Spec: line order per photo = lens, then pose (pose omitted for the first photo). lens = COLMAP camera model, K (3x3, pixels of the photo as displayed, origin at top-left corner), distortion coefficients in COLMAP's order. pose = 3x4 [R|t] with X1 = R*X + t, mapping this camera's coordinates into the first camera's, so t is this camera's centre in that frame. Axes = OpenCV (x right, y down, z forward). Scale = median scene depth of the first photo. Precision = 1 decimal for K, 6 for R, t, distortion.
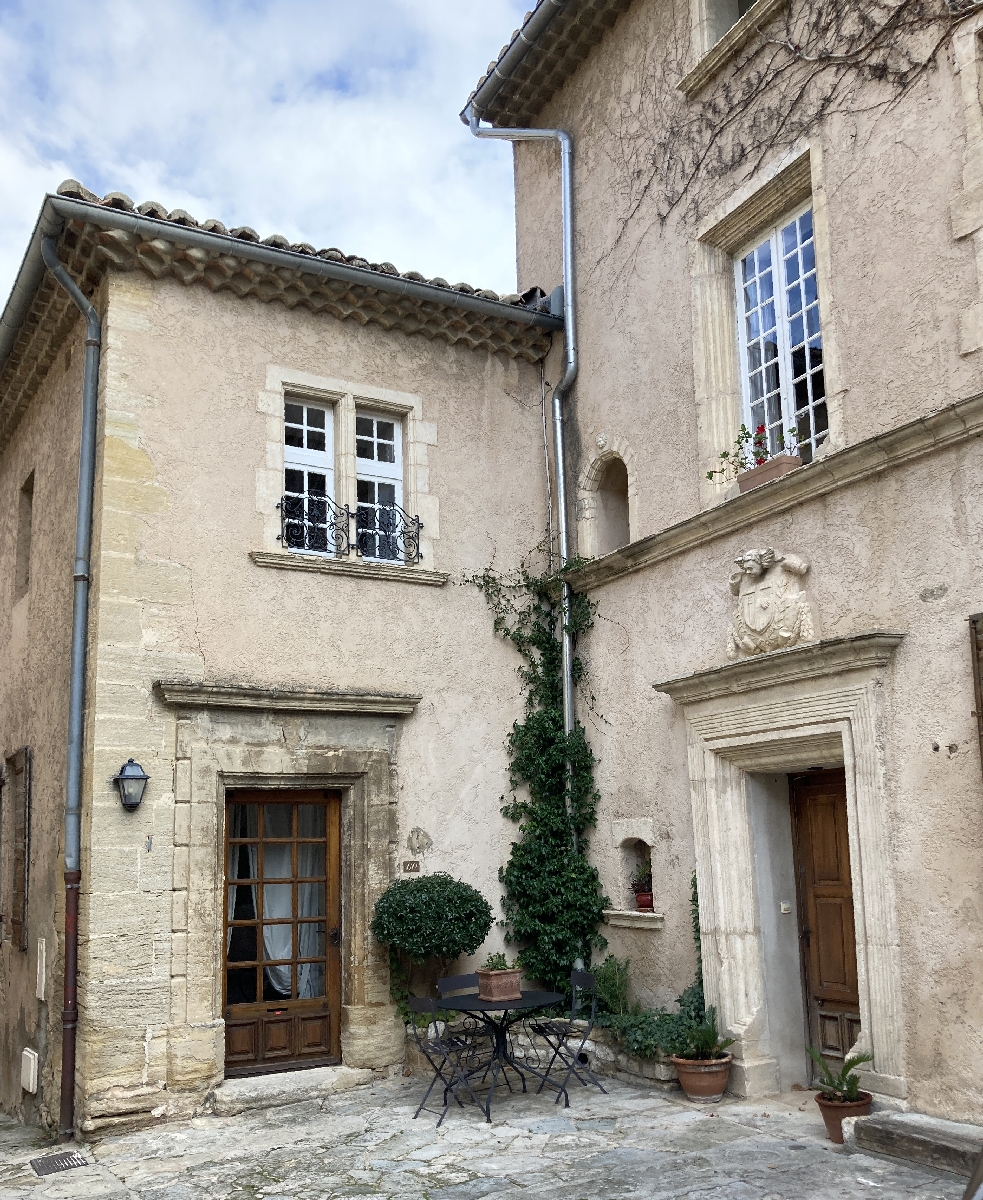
lens RADIAL K [[1155.1, 0, 501.6], [0, 1155.1, 678.9], [0, 0, 1]] dist [-0.001235, 0.000000]
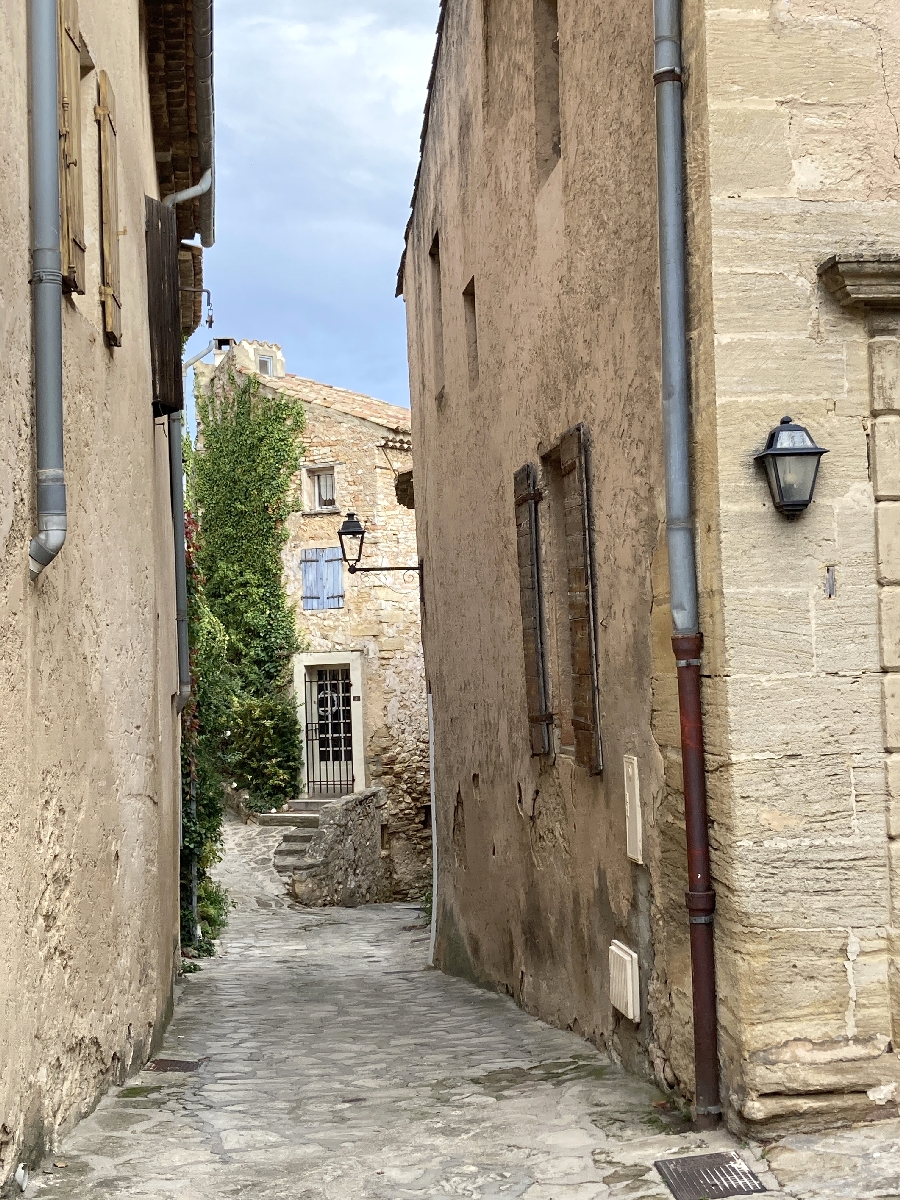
lens RADIAL K [[1671.3, 0, 450.1], [0, 1671.3, 601.0], [0, 0, 1]] dist [0.031787, 0.000000]
pose [[0.904426, -0.015080, -0.426364, -0.138389], [0.071238, 0.990682, 0.116075, 0.052304], [0.420641, -0.135355, 0.897073, 0.258146]]
